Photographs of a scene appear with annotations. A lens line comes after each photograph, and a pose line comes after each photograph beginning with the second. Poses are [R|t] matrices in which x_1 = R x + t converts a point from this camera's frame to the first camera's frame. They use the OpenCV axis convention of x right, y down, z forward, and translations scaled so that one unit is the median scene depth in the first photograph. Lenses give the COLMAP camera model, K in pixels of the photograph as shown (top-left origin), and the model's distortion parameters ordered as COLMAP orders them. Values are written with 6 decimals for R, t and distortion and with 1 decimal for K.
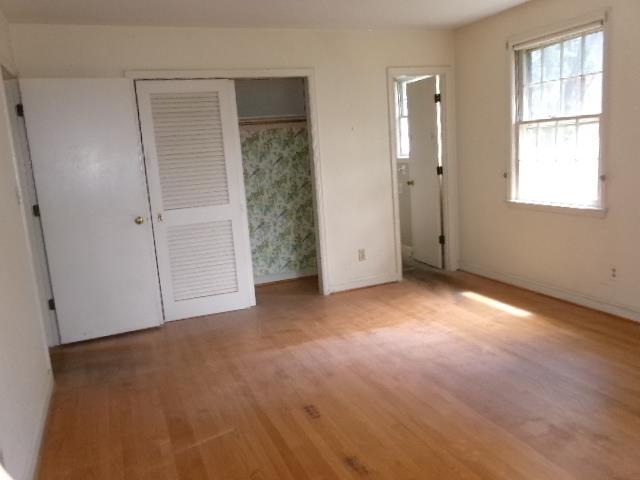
lens RADIAL K [[529.4, 0, 320.0], [0, 529.4, 240.0], [0, 0, 1]] dist [-0.001322, 0.003574]
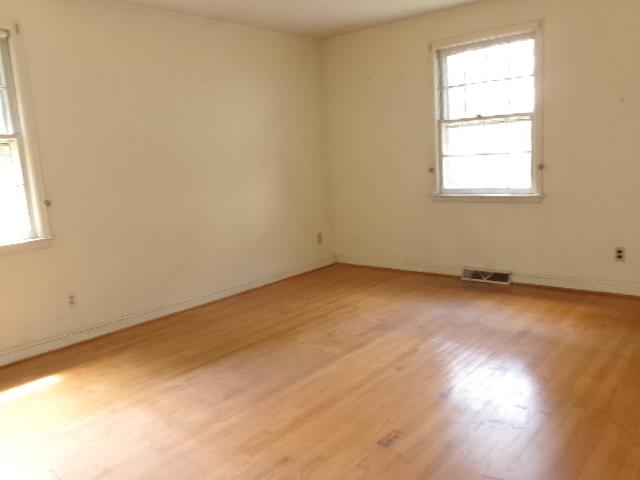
lens RADIAL K [[529.4, 0, 320.0], [0, 529.4, 240.0], [0, 0, 1]] dist [-0.001322, 0.003574]
pose [[-0.482189, -0.038949, 0.875201, -0.542718], [0.234312, 0.956883, 0.171678, -0.110251], [-0.844151, 0.287851, -0.452272, 1.115684]]
